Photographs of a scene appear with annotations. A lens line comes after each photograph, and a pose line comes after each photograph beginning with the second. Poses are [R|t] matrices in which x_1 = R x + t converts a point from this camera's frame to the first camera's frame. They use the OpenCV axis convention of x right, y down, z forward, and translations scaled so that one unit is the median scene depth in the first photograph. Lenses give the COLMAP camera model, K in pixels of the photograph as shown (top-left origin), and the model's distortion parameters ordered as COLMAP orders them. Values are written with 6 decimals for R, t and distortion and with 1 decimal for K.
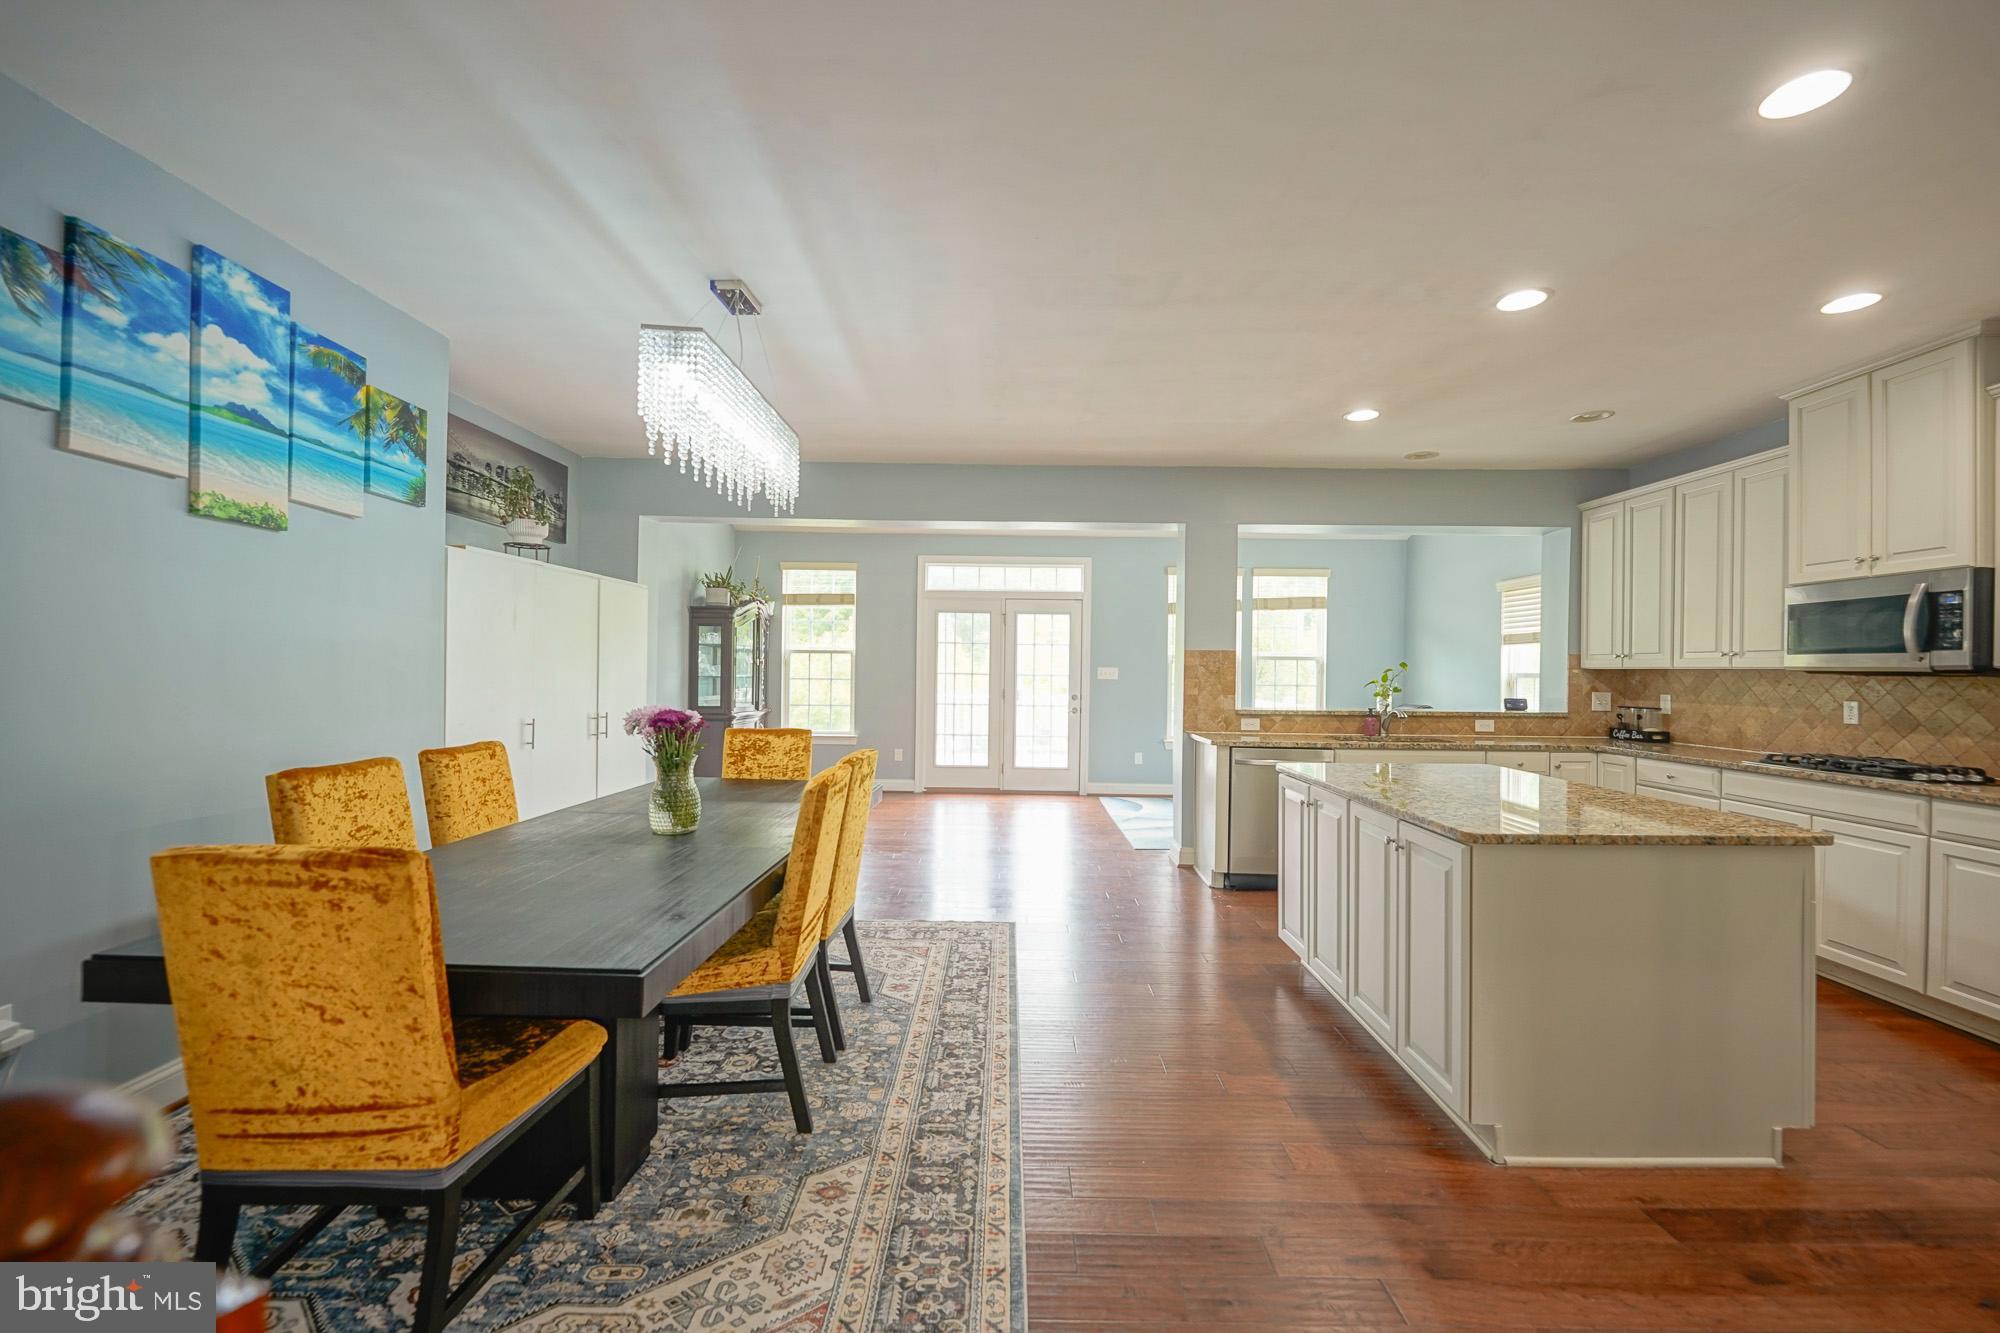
lens RADIAL K [[809.6, 0, 1007.2], [0, 809.6, 671.1], [0, 0, 1]] dist [0.000583, -0.000114]
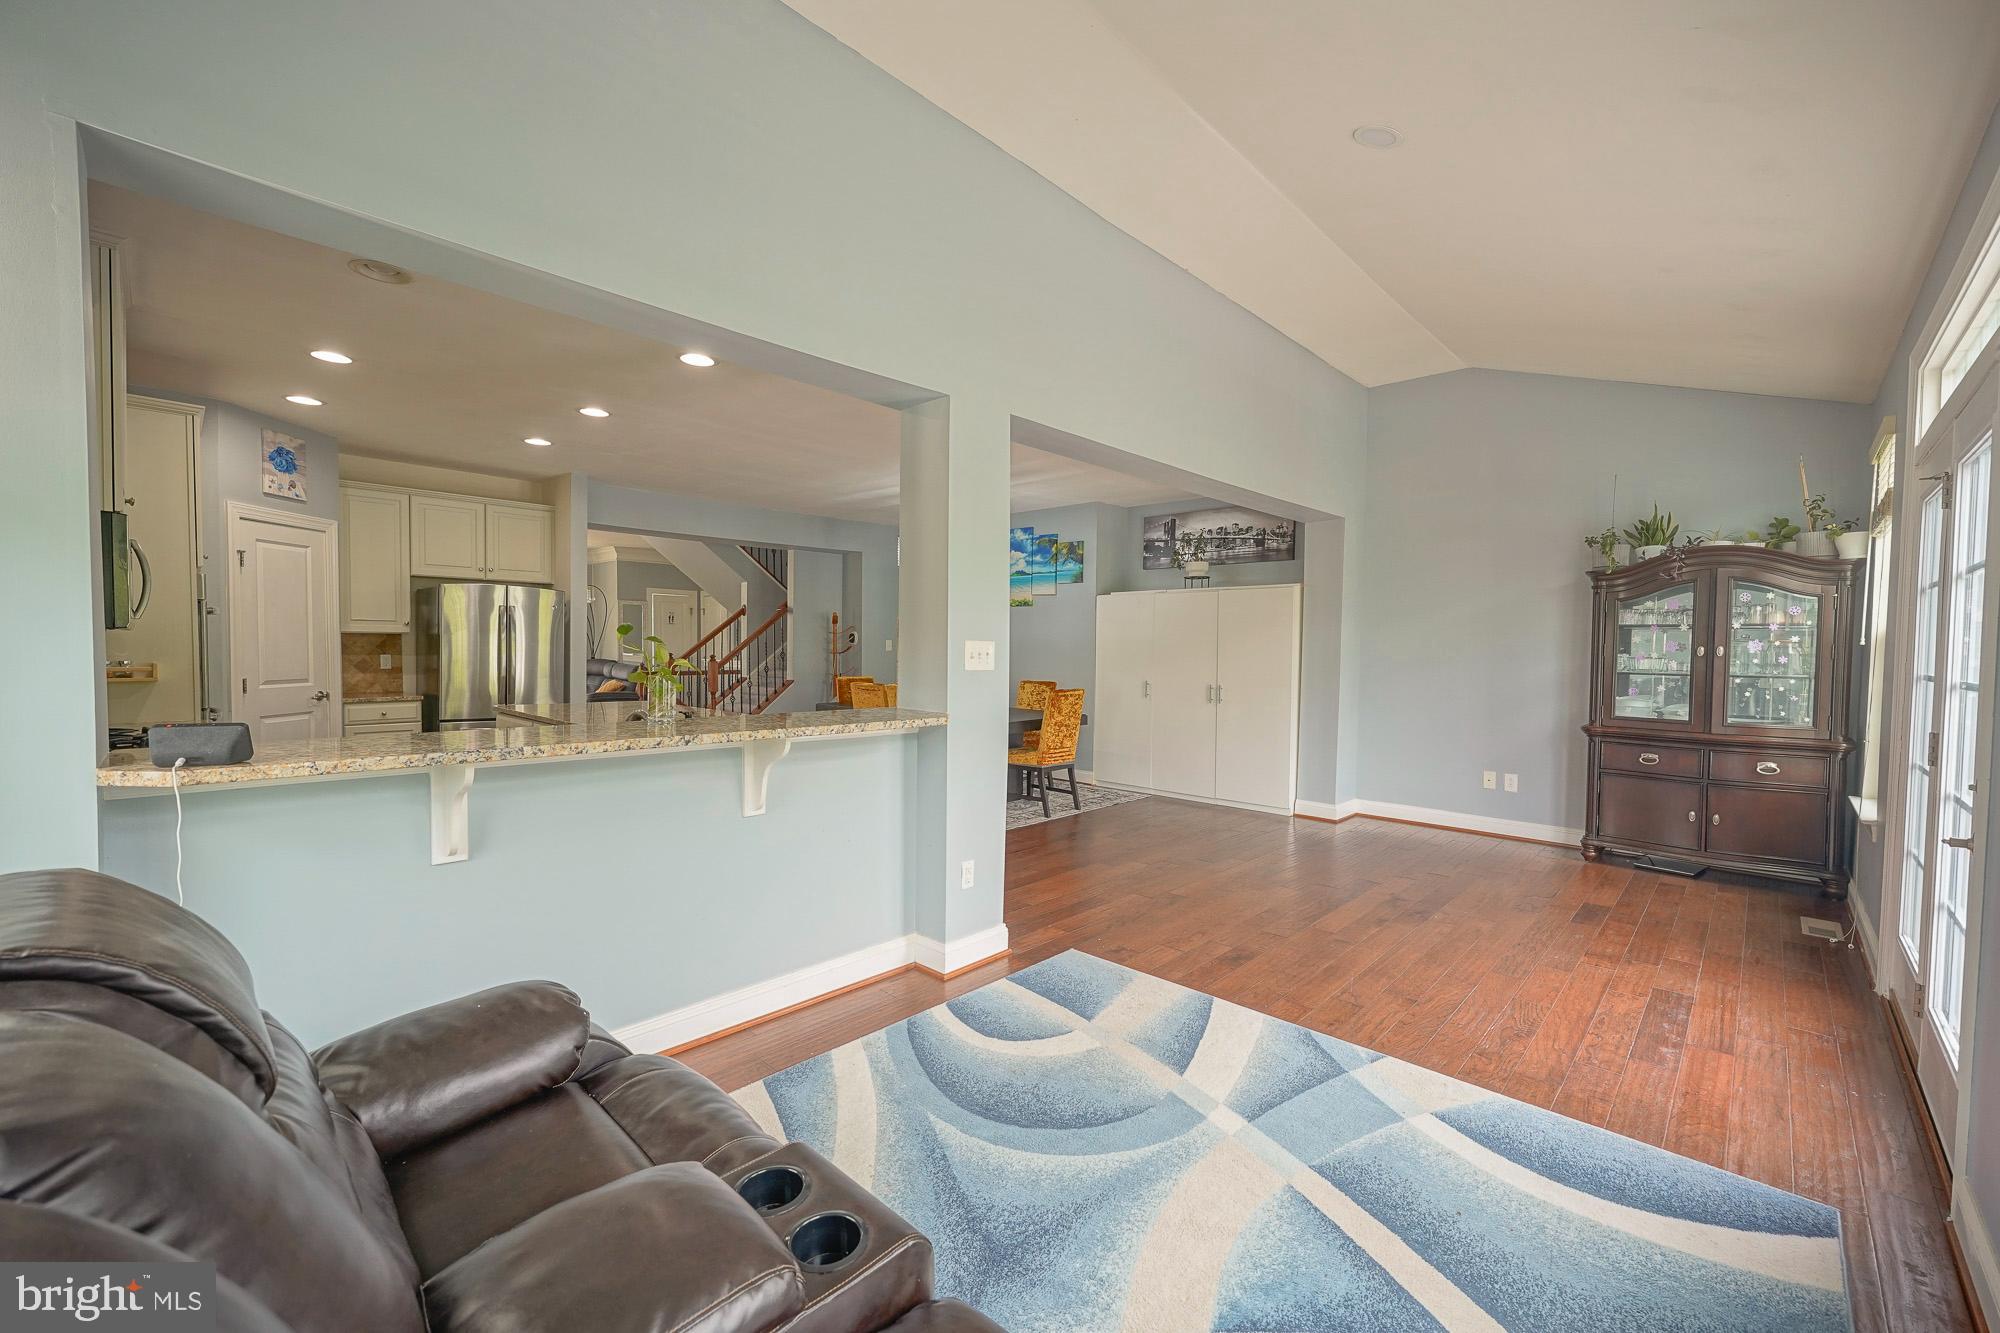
lens RADIAL K [[799.7, 0, 1008.3], [0, 799.7, 671.2], [0, 0, 1]] dist [0.000121, -0.000456]
pose [[-0.683365, 0.001345, -0.730076, 0.905387], [-0.023475, 0.999441, 0.023815, 0.003053], [0.729700, 0.033412, -0.682951, 1.986471]]
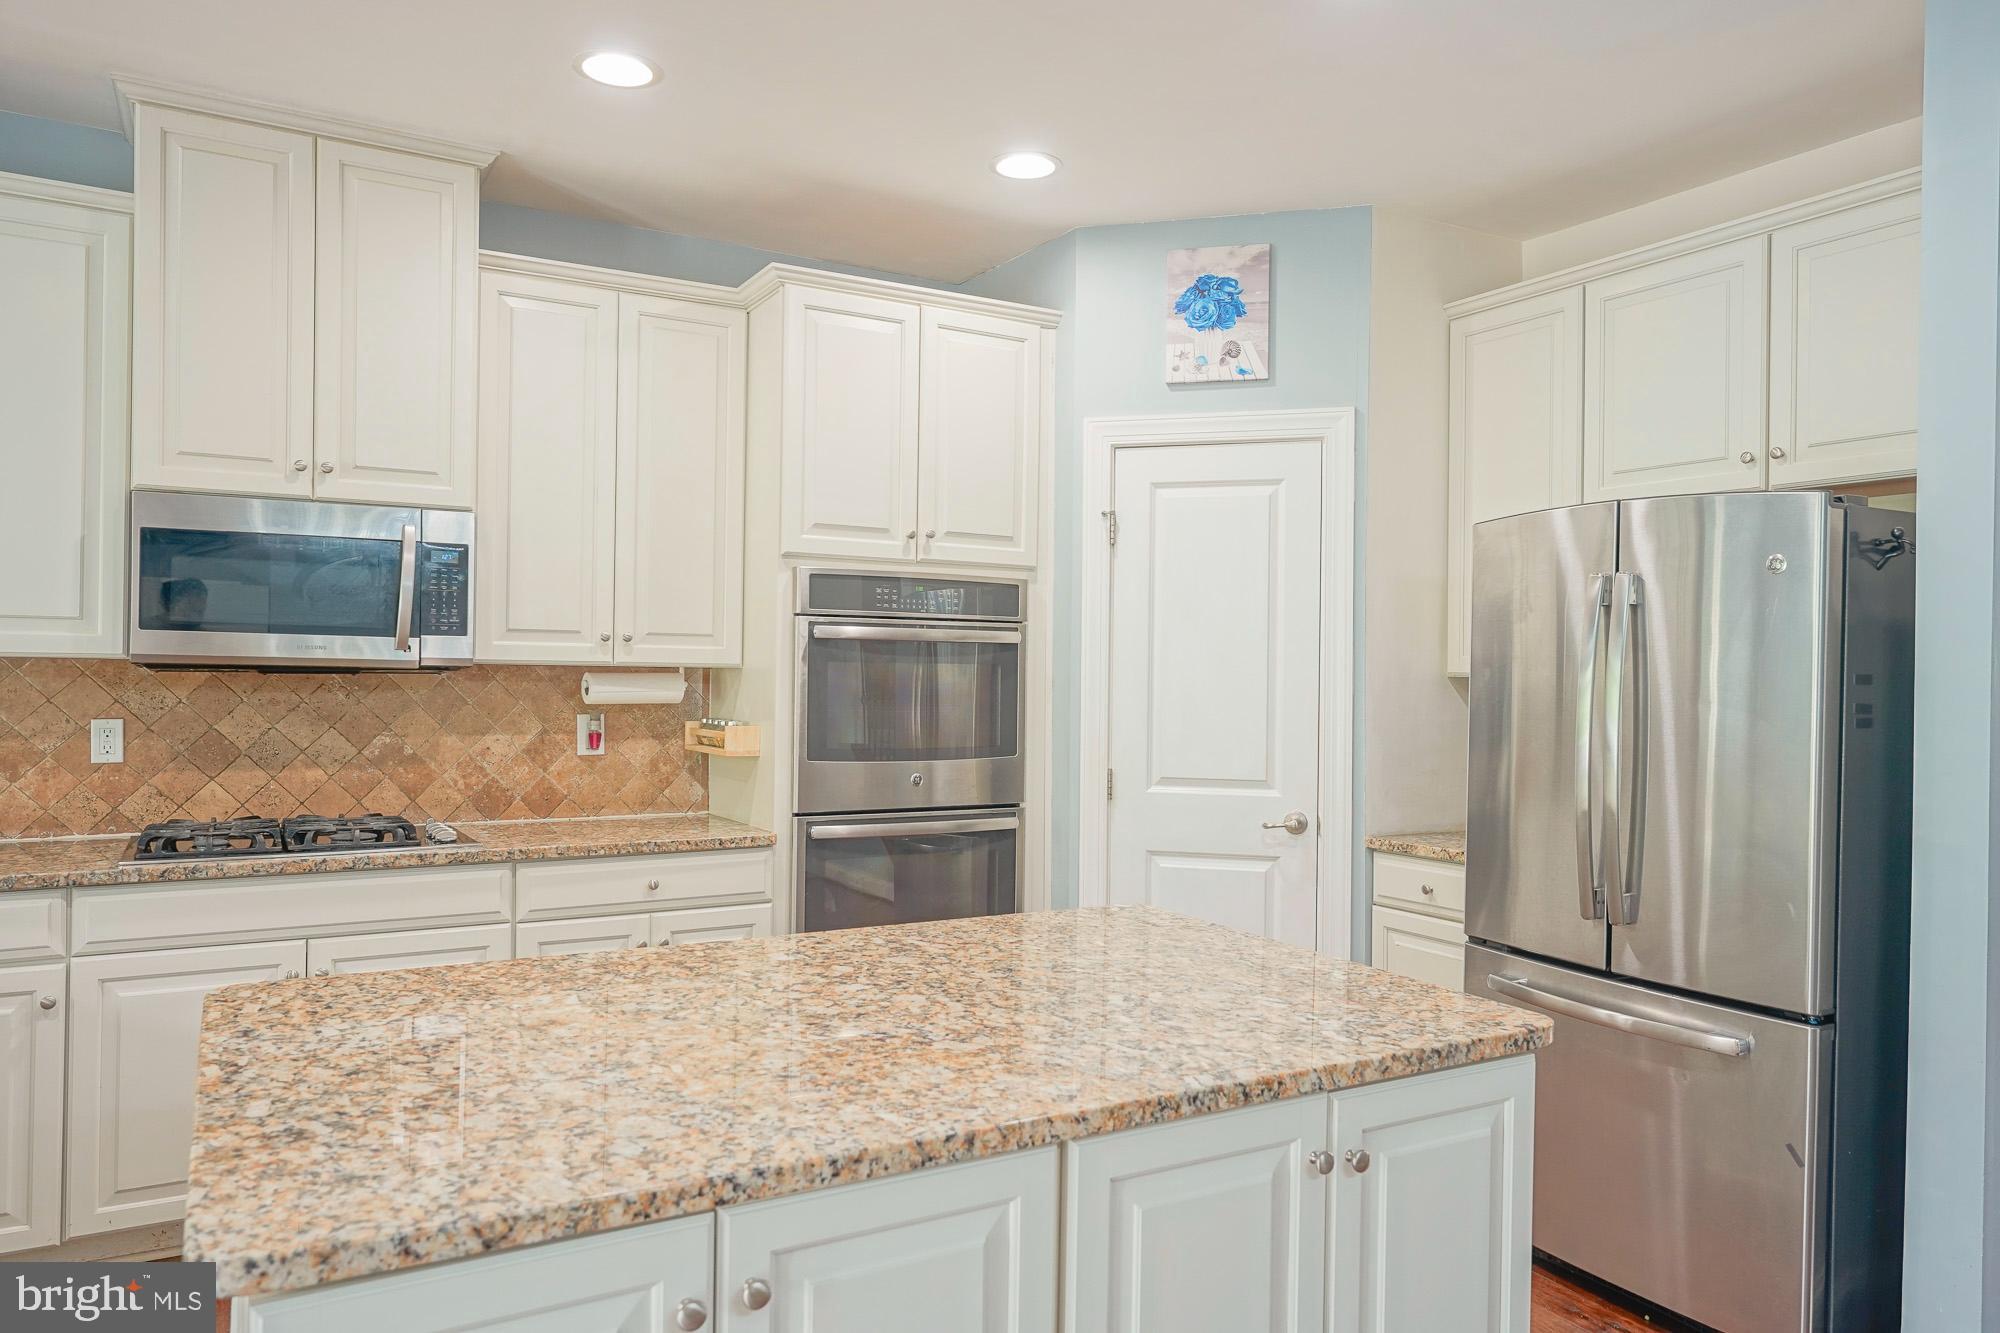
lens RADIAL K [[1329.1, 0, 998.8], [0, 1329.1, 674.7], [0, 0, 1]] dist [0.000771, -0.000242]
pose [[-0.504254, -0.019135, 0.863343, 0.016478], [-0.017133, 0.999779, 0.012152, -0.011278], [-0.863385, -0.008664, -0.504471, 0.912823]]
